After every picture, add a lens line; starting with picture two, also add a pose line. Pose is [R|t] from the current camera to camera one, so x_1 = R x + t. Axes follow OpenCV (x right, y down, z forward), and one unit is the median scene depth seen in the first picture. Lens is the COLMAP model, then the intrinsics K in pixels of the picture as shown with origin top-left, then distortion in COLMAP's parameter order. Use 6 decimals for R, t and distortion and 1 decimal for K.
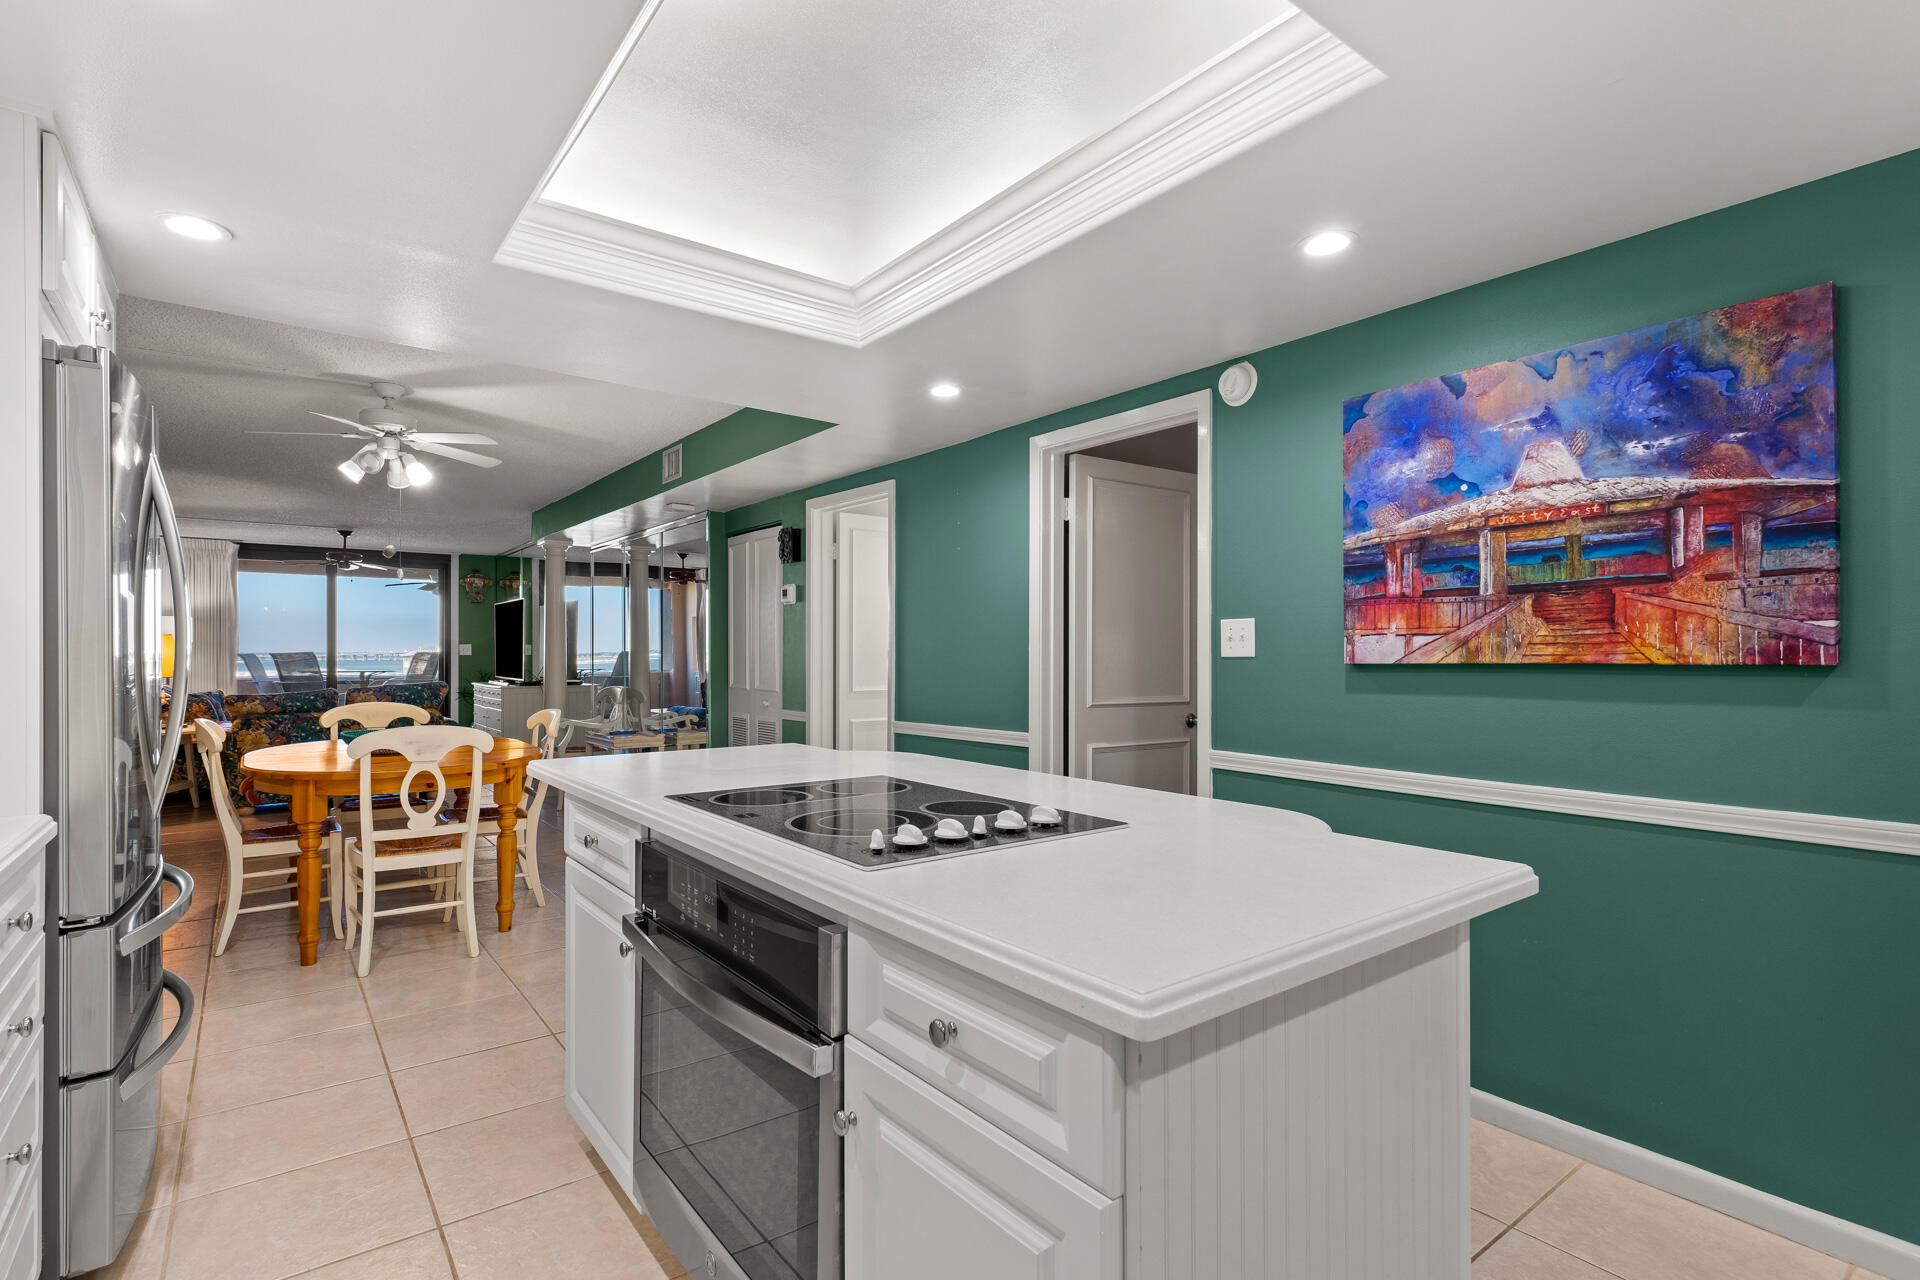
lens RADIAL K [[963.6, 0, 988.1], [0, 963.6, 648.3], [0, 0, 1]] dist [0.002732, 0.002014]
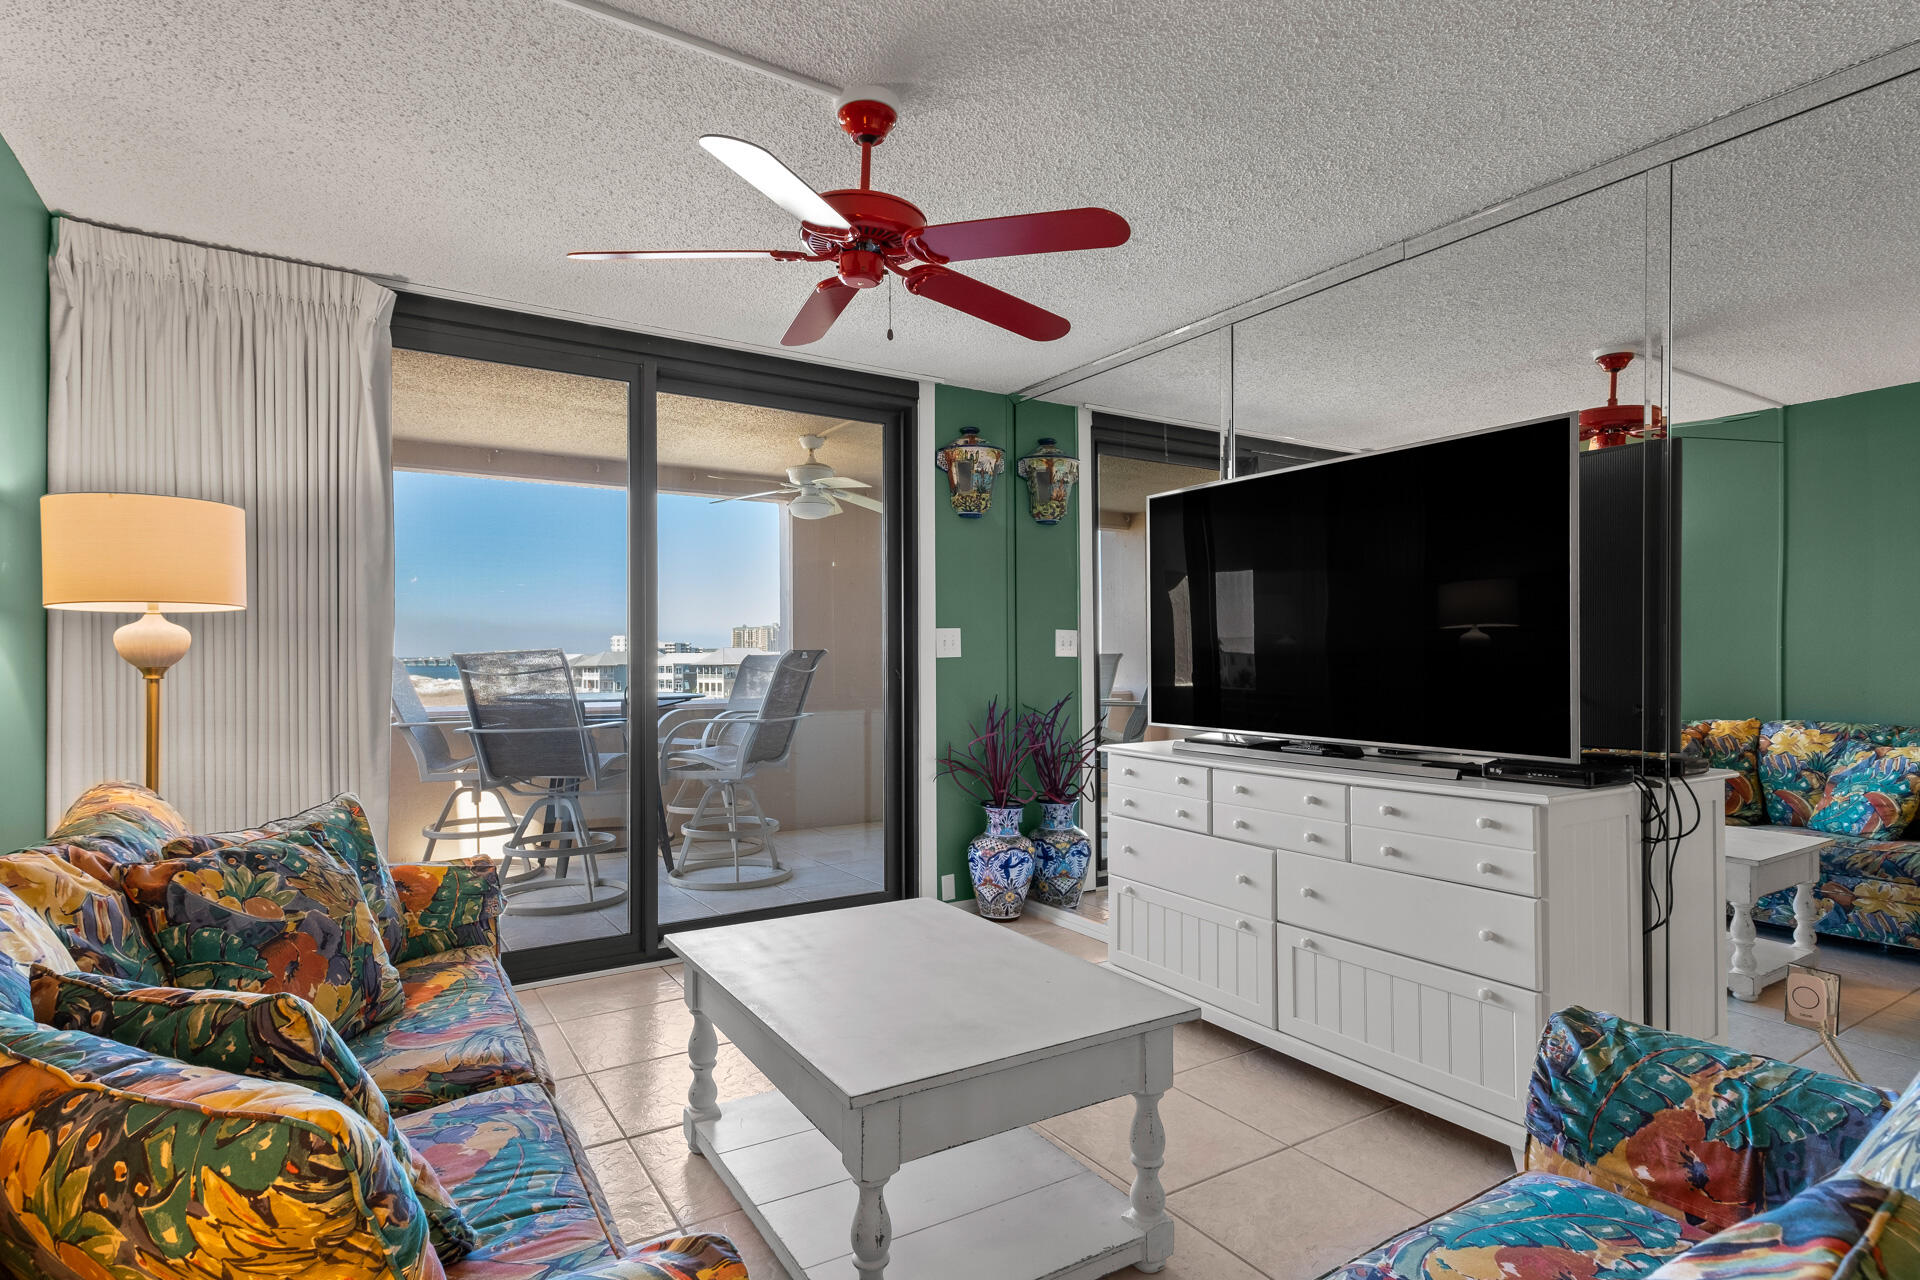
lens RADIAL K [[998.6, 0, 968.4], [0, 998.6, 639.9], [0, 0, 1]] dist [-0.002063, -0.000619]
pose [[0.997001, 0.000252, -0.077392, -0.629708], [-0.000774, 0.999977, -0.006708, 0.003816], [0.077389, 0.006748, 0.996978, 0.773043]]
